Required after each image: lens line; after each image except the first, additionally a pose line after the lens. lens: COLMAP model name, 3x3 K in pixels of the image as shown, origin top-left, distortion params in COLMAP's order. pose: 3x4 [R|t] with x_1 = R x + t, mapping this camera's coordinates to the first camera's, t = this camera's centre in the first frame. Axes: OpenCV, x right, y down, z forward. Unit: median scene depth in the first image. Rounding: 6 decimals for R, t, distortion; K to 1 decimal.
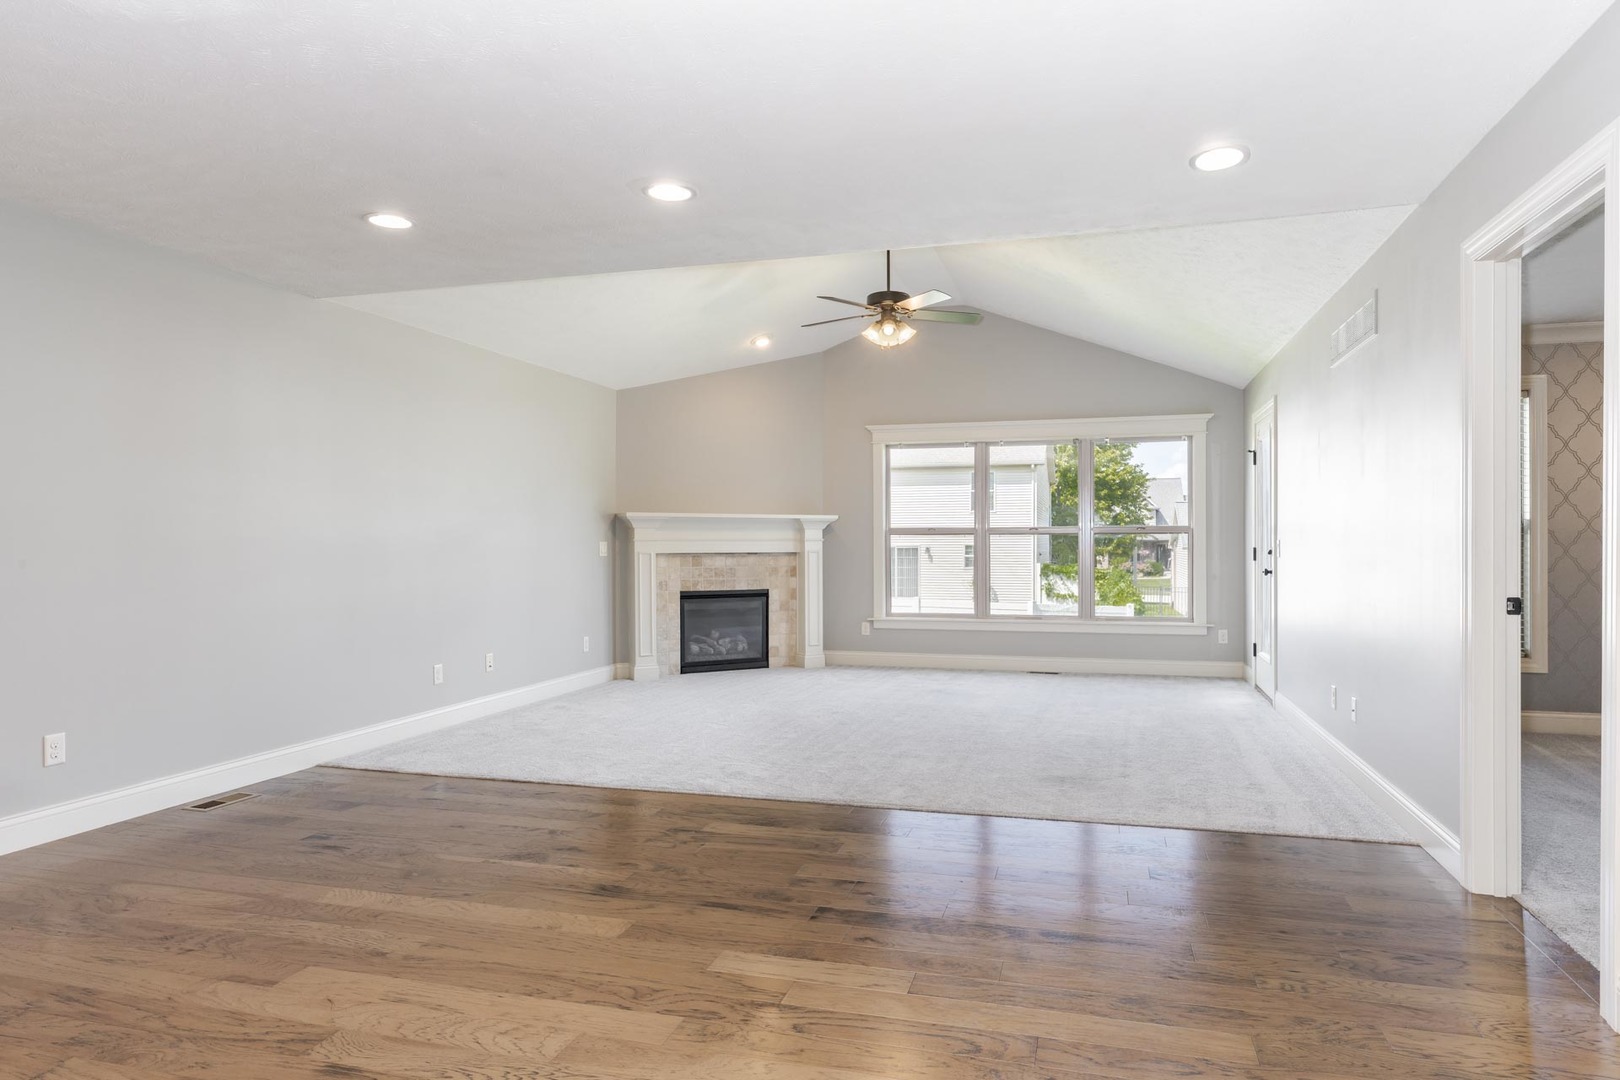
lens RADIAL K [[918.4, 0, 810.0], [0, 918.4, 540.0], [0, 0, 1]] dist [-0.000998, -0.000572]
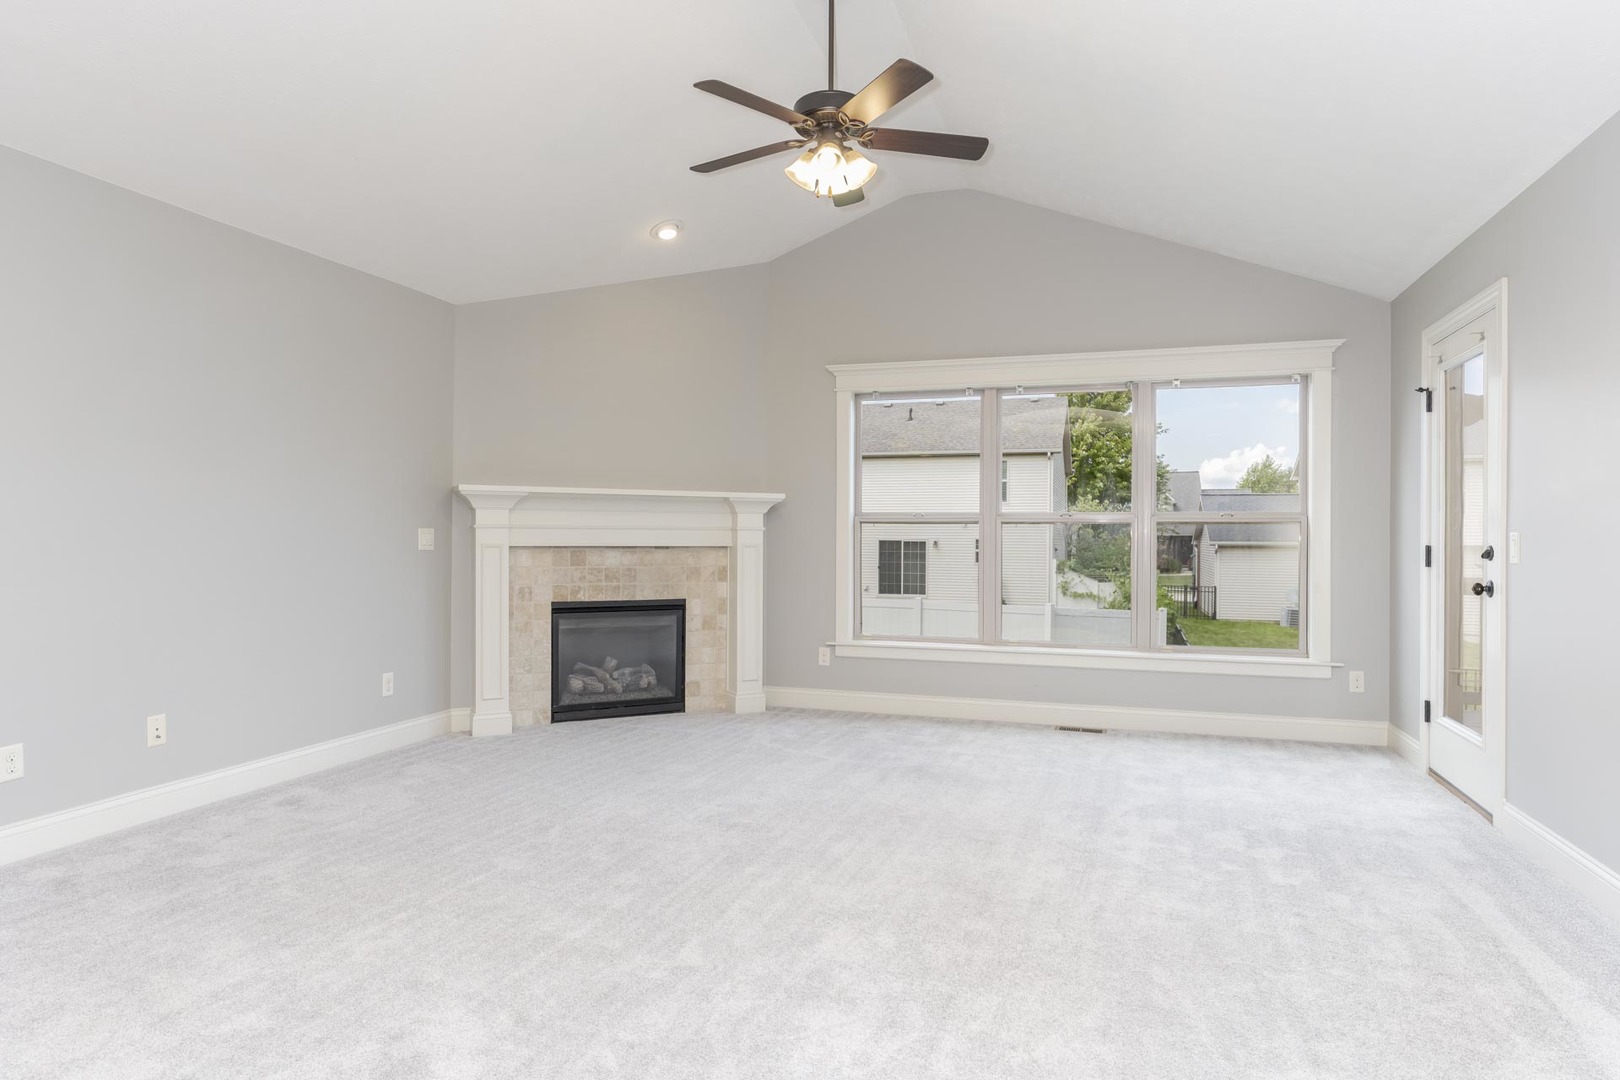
lens RADIAL K [[948.3, 0, 850.2], [0, 948.3, 535.6], [0, 0, 1]] dist [-0.002201, -0.000618]
pose [[0.999366, 0.008439, 0.034578, 0.054995], [-0.008555, 0.999958, 0.003224, 0.002245], [-0.034549, -0.003518, 0.999397, 0.281301]]
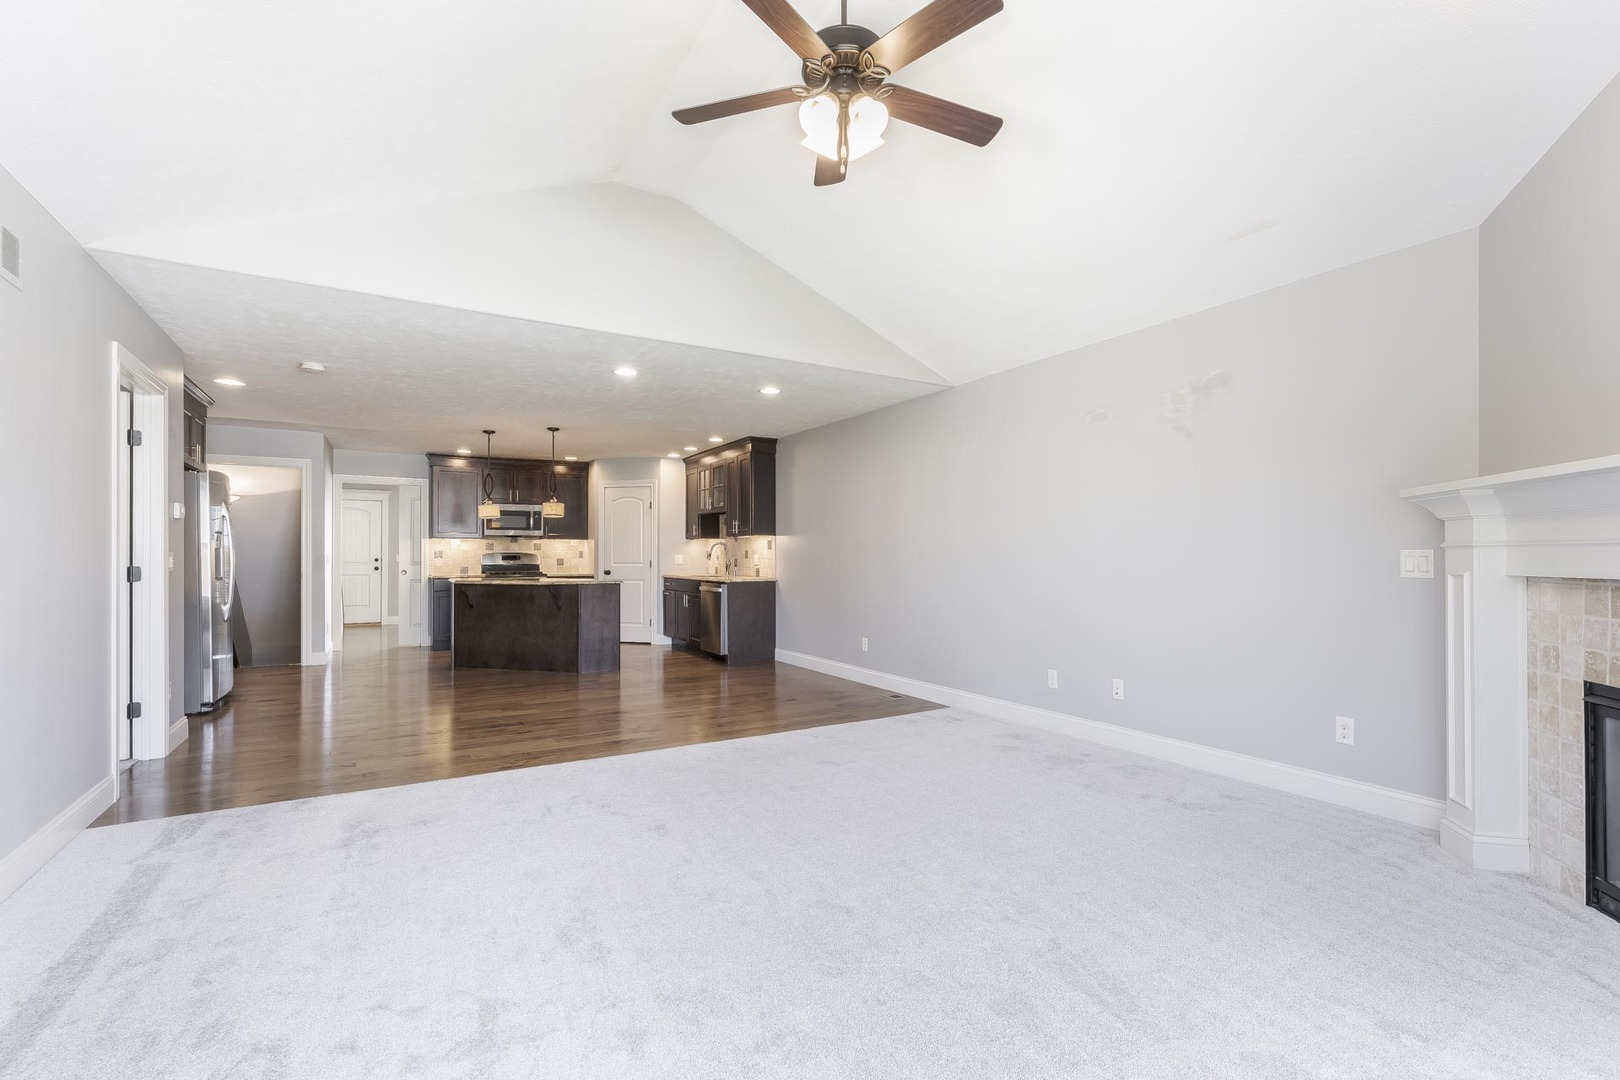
lens RADIAL K [[735.2, 0, 806.7], [0, 735.2, 548.4], [0, 0, 1]] dist [0.001612, 0.000329]
pose [[-0.694646, -0.008501, -0.719301, 0.292776], [0.011795, 0.999661, -0.023205, 0.004921], [0.719255, -0.024604, -0.694310, 0.966823]]
